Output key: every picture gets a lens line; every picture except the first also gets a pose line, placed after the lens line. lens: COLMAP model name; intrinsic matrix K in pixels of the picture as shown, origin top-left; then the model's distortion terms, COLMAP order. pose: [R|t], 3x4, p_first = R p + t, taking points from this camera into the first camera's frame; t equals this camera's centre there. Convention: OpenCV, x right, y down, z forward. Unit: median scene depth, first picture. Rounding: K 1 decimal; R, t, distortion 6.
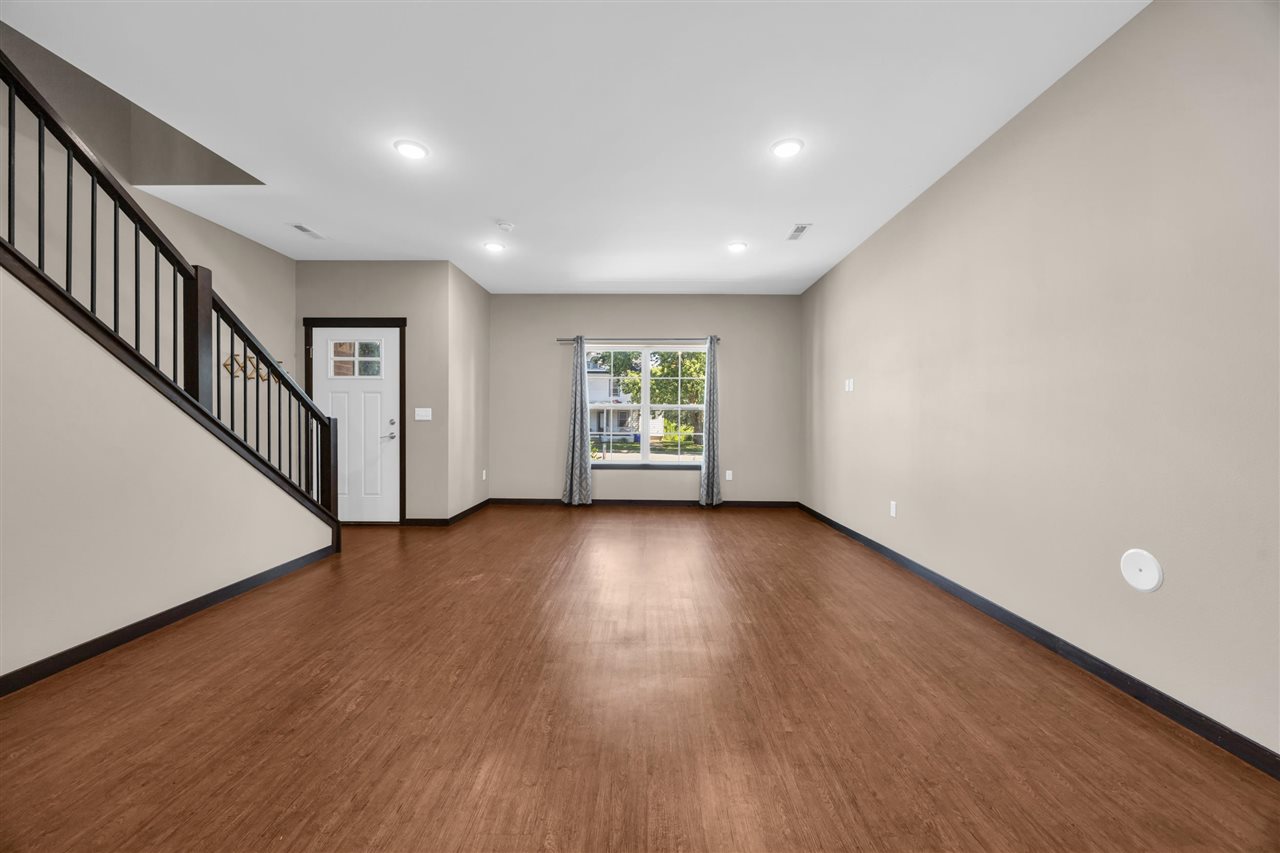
lens RADIAL K [[491.0, 0, 640.0], [0, 491.0, 426.5], [0, 0, 1]] dist [-0.001258, -0.000097]
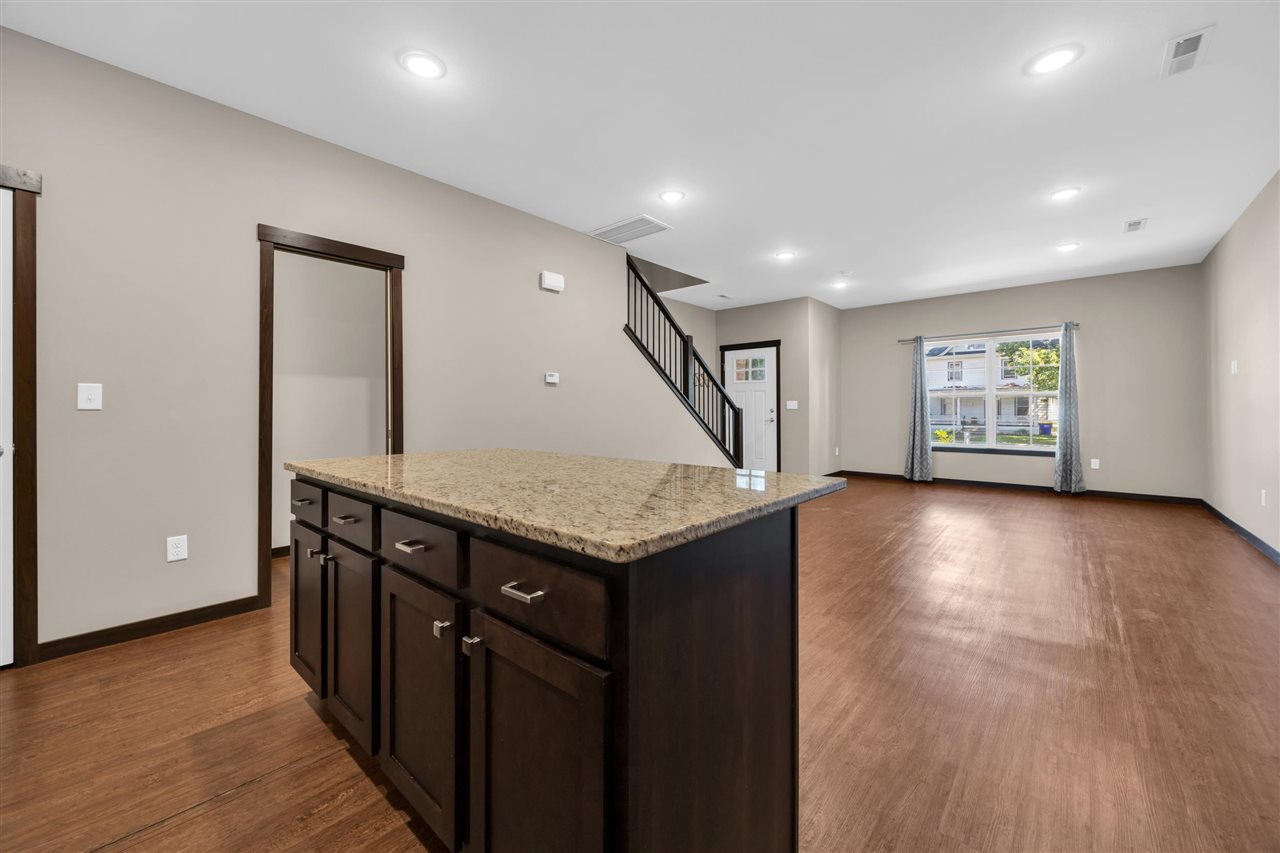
lens RADIAL K [[501.1, 0, 643.6], [0, 501.1, 409.5], [0, 0, 1]] dist [0.001433, 0.000104]
pose [[0.764829, -0.008589, -0.644176, 0.146681], [0.000136, 0.999913, -0.013170, 0.006188], [0.644233, 0.009985, 0.764764, -0.343591]]
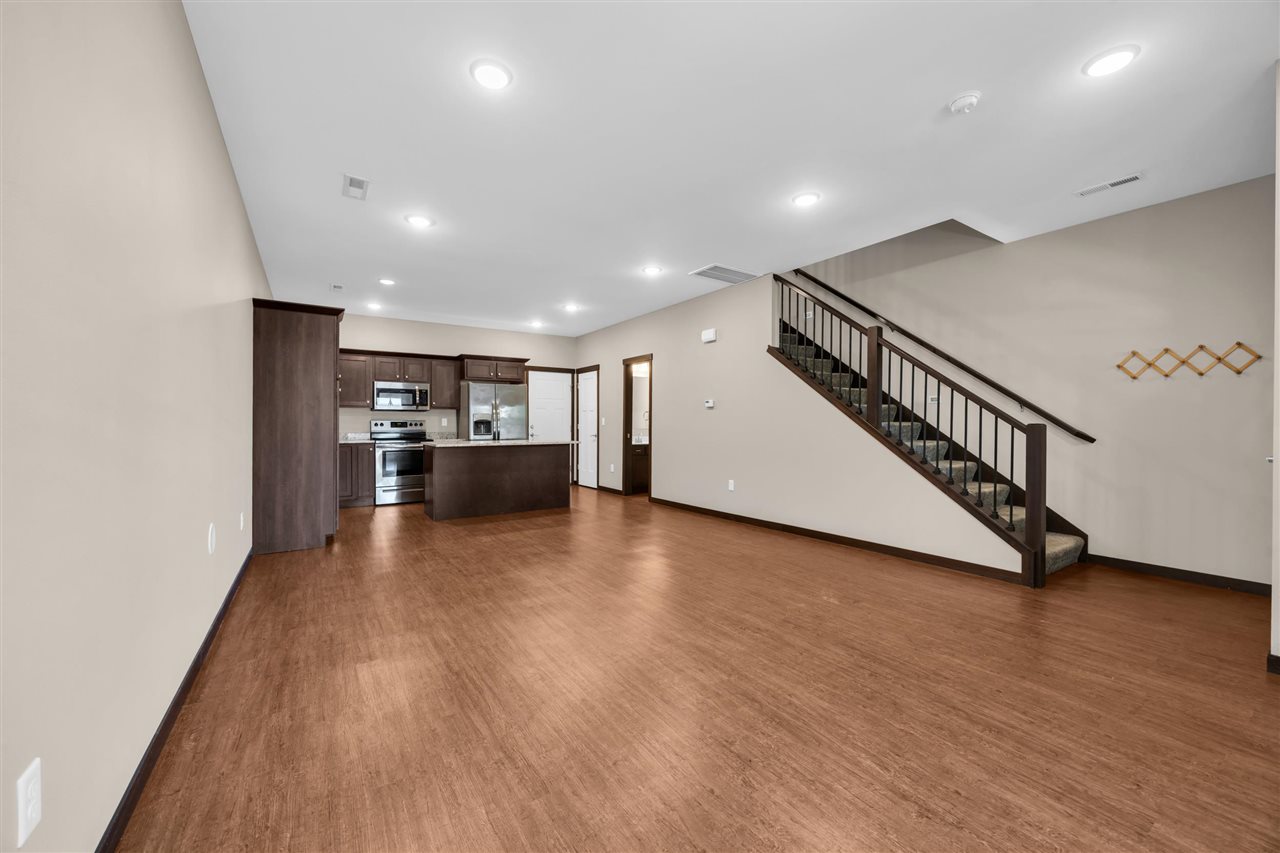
lens RADIAL K [[491.0, 0, 640.0], [0, 491.0, 426.5], [0, 0, 1]] dist [-0.001258, -0.000097]
pose [[-0.825923, -0.004978, -0.563761, 0.266059], [-0.012865, 0.999867, 0.010019, -0.009636], [0.563636, 0.015528, -0.825877, 0.875952]]
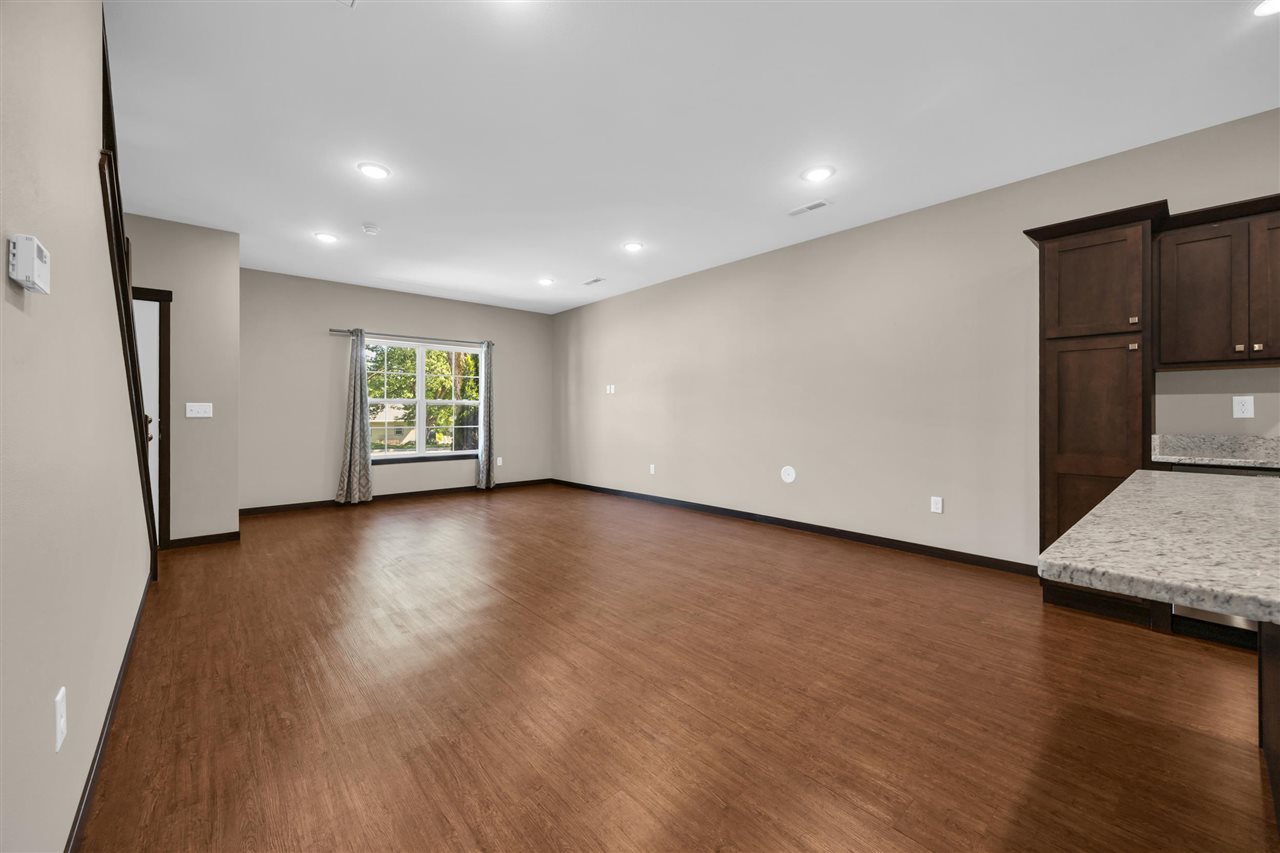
lens RADIAL K [[501.1, 0, 643.6], [0, 501.1, 409.5], [0, 0, 1]] dist [0.001433, 0.000104]
pose [[0.737136, -0.002225, 0.675740, -0.390857], [0.015331, 0.999792, -0.013432, -0.002310], [-0.675570, 0.020261, 0.737017, -0.115102]]
